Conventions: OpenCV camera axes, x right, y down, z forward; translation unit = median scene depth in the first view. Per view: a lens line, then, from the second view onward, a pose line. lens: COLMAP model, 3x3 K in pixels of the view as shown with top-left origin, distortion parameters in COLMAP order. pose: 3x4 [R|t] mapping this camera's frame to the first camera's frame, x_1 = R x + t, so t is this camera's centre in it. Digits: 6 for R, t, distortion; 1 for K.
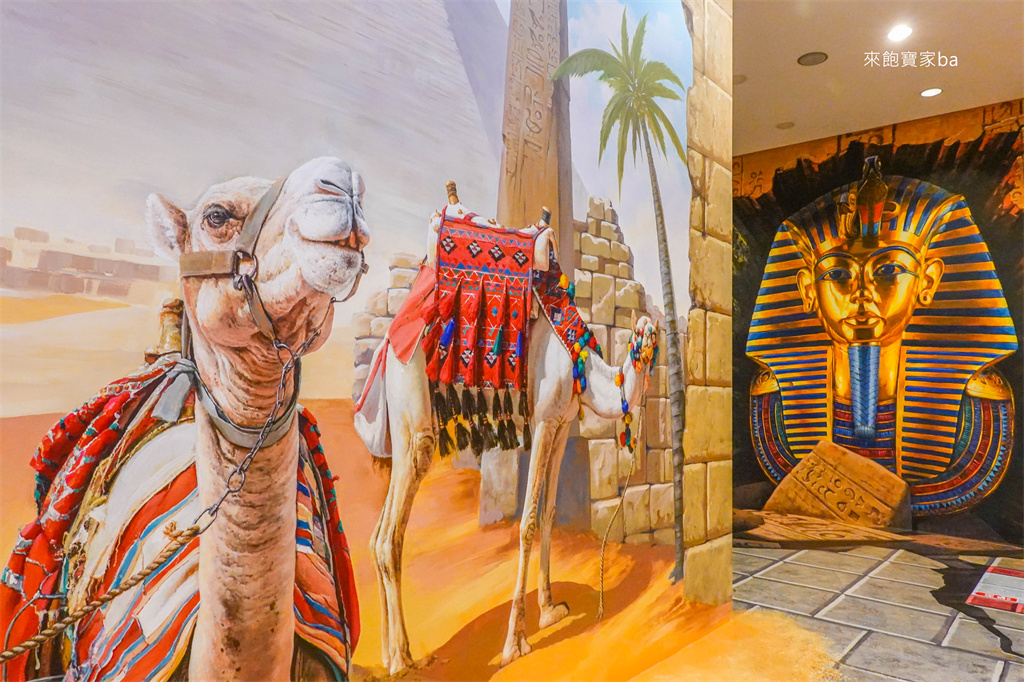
lens RADIAL K [[684.3, 0, 510.2], [0, 684.3, 341.9], [0, 0, 1]] dist [-0.003873, -0.001375]
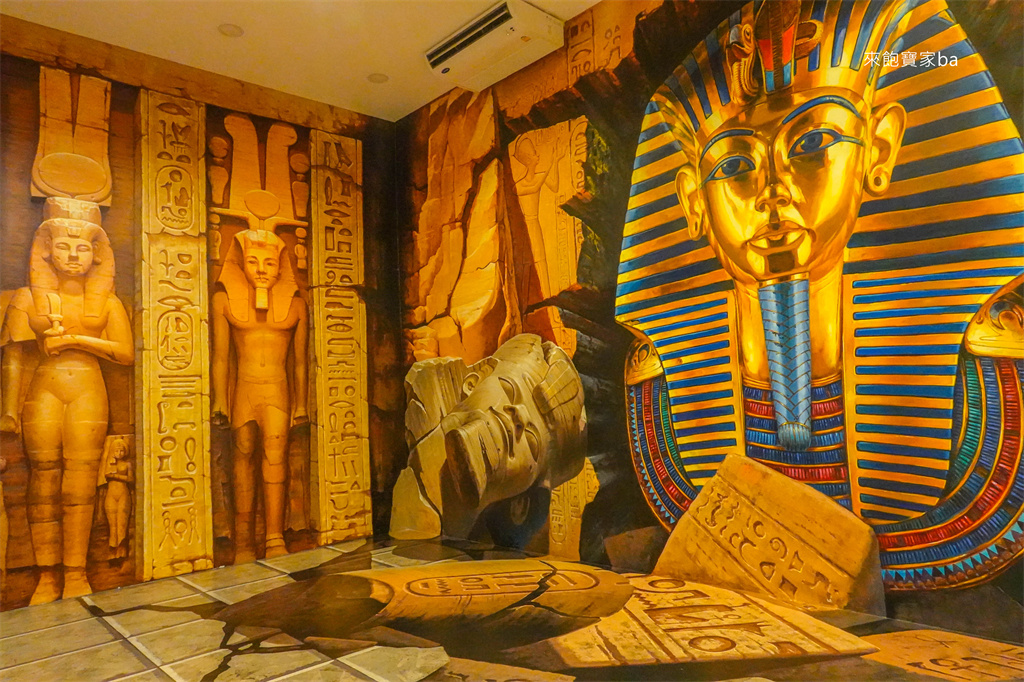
lens RADIAL K [[684.3, 0, 513.8], [0, 684.3, 341.9], [0, 0, 1]] dist [-0.003873, -0.001375]
pose [[0.994147, -0.070393, -0.081959, 0.341678], [0.068745, 0.997375, -0.022759, 0.051986], [0.083346, 0.016992, 0.996376, 0.423028]]
